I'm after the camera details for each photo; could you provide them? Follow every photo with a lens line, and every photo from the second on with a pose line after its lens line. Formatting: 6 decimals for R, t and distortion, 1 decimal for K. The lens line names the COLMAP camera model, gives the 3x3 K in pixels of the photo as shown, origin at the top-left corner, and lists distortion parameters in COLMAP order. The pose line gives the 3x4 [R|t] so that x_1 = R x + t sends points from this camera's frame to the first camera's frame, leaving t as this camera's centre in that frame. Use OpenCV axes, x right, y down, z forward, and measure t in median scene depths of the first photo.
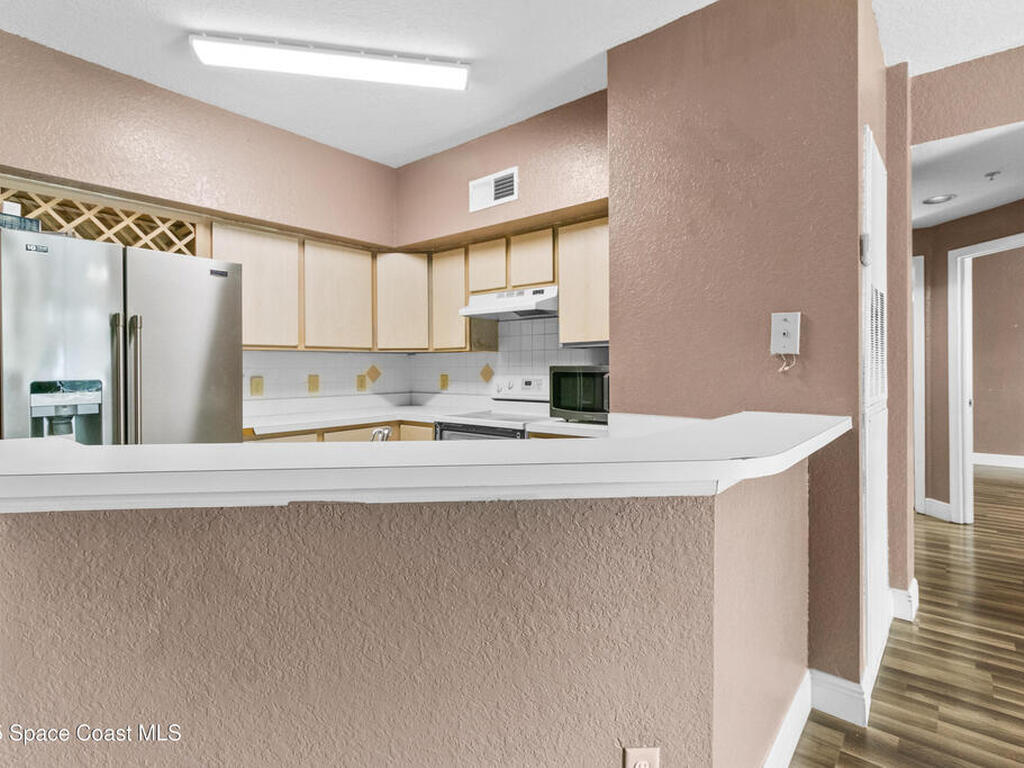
lens RADIAL K [[544.0, 0, 512.4], [0, 544.0, 362.6], [0, 0, 1]] dist [-0.000190, 0.000547]
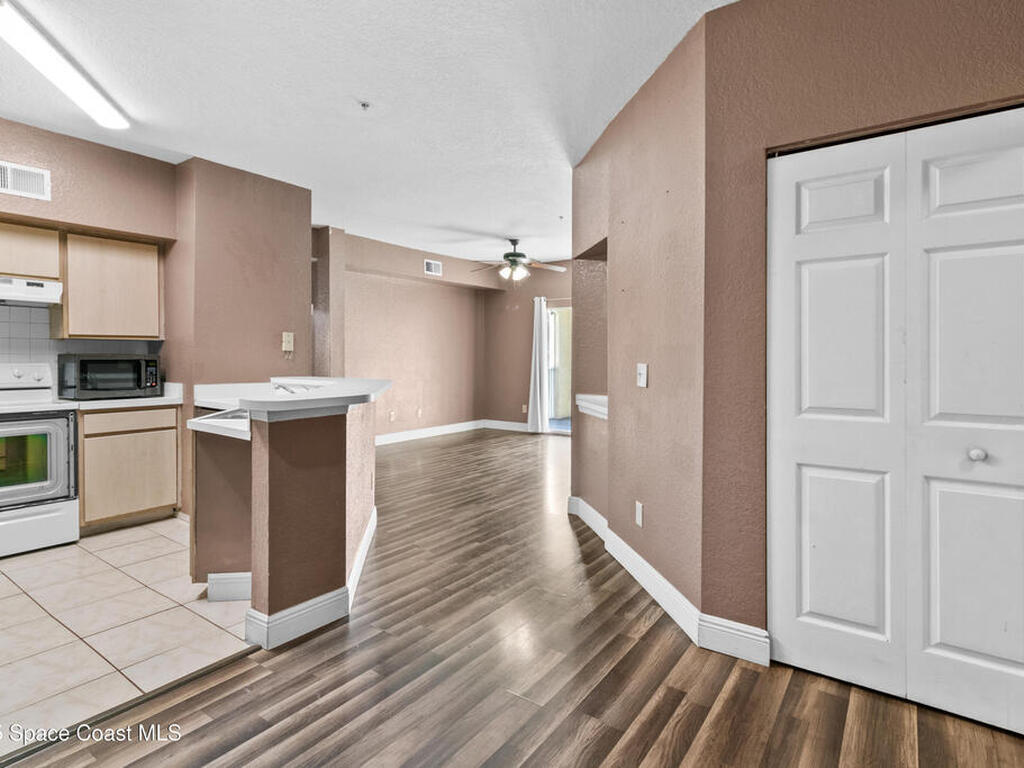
lens RADIAL K [[544.0, 0, 512.4], [0, 544.0, 362.6], [0, 0, 1]] dist [-0.000190, 0.000547]
pose [[-0.051808, -0.005786, 0.998640, -1.310449], [-0.015340, 0.999870, 0.004997, 0.005407], [-0.998539, -0.015061, -0.051890, 0.137685]]
